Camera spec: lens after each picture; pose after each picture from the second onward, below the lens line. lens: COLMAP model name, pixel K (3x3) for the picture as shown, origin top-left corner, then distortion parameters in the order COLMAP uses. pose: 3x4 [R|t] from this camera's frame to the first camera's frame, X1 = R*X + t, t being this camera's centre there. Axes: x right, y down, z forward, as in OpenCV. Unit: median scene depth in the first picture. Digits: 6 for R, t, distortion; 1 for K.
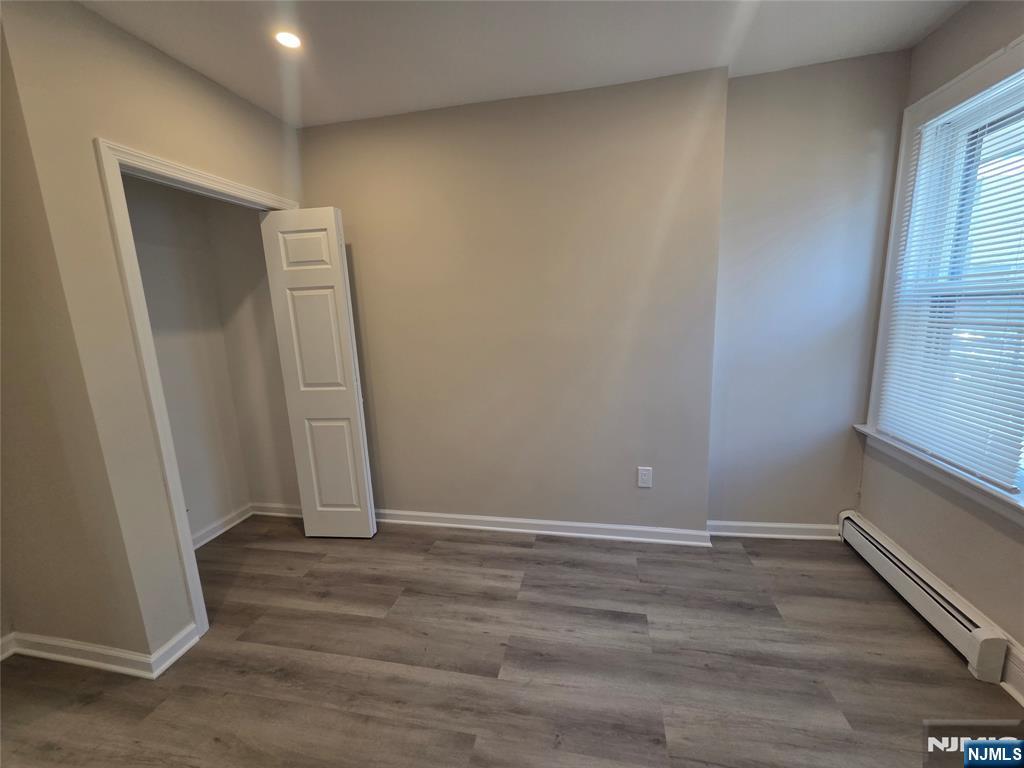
lens RADIAL K [[415.6, 0, 514.1], [0, 415.6, 384.3], [0, 0, 1]] dist [0.001796, -0.000145]
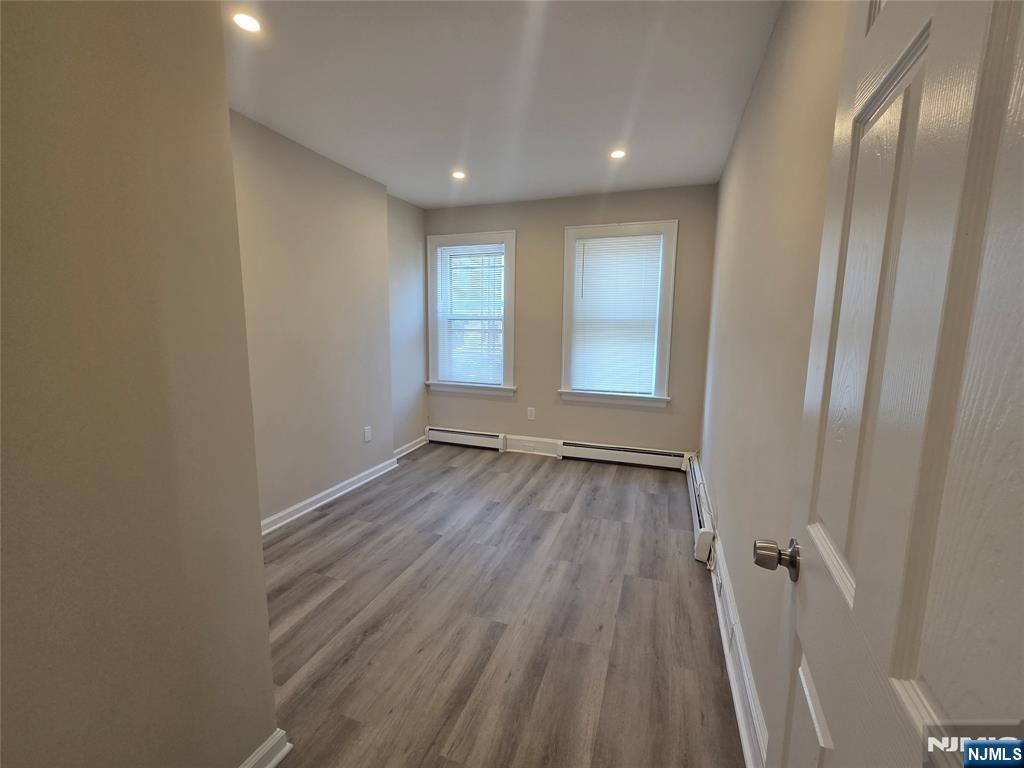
lens RADIAL K [[415.6, 0, 514.1], [0, 415.6, 384.3], [0, 0, 1]] dist [0.001796, -0.000145]
pose [[0.145822, -0.097774, 0.984467, -1.274888], [0.160851, 0.984207, 0.073923, 0.034326], [-0.976147, 0.147573, 0.159246, 0.306409]]
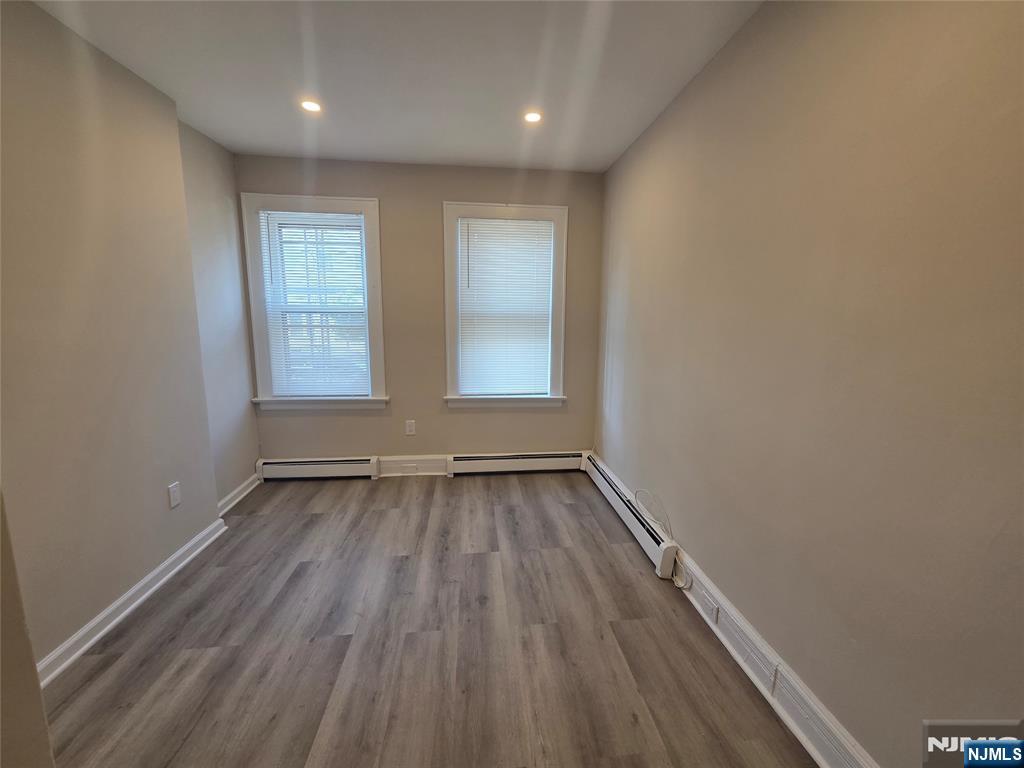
lens RADIAL K [[415.6, 0, 514.1], [0, 415.6, 384.3], [0, 0, 1]] dist [0.001796, -0.000145]
pose [[-0.299103, -0.116768, 0.947050, -0.942034], [0.172025, 0.969625, 0.173882, -0.055112], [-0.938587, 0.214925, -0.269930, 0.612752]]
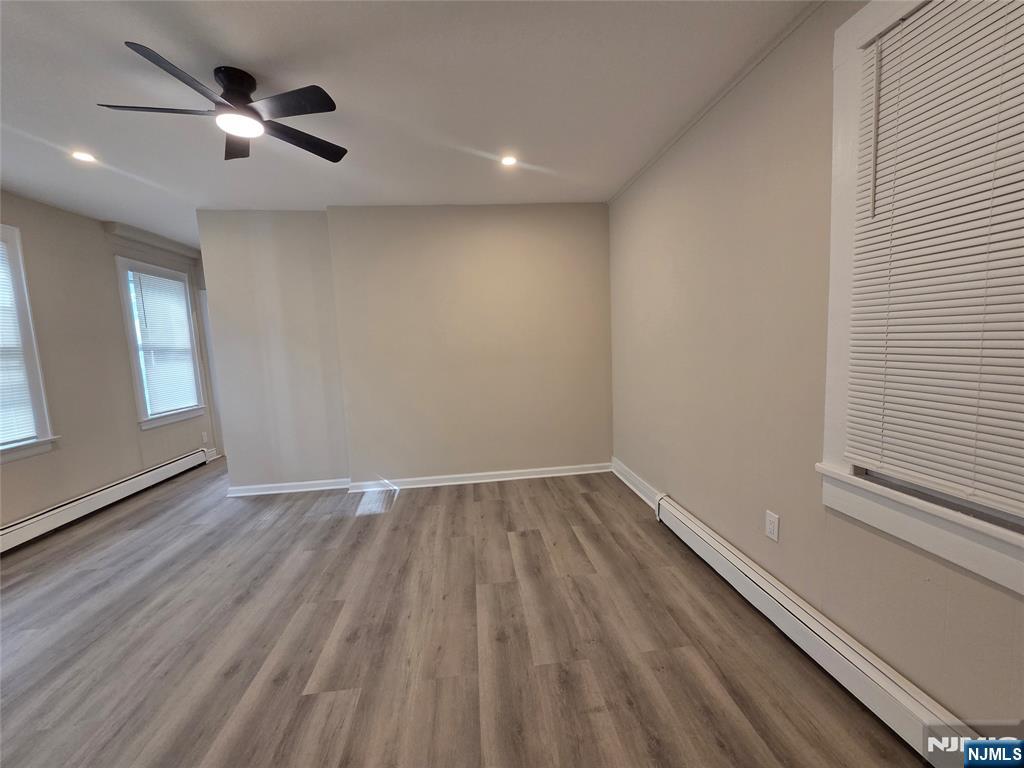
lens RADIAL K [[415.6, 0, 514.1], [0, 415.6, 384.3], [0, 0, 1]] dist [0.001796, -0.000145]
pose [[-0.948225, 0.094766, -0.303133, -0.330353], [0.003824, 0.957784, 0.287465, -0.498541], [0.317578, 0.271422, -0.908556, 2.838252]]
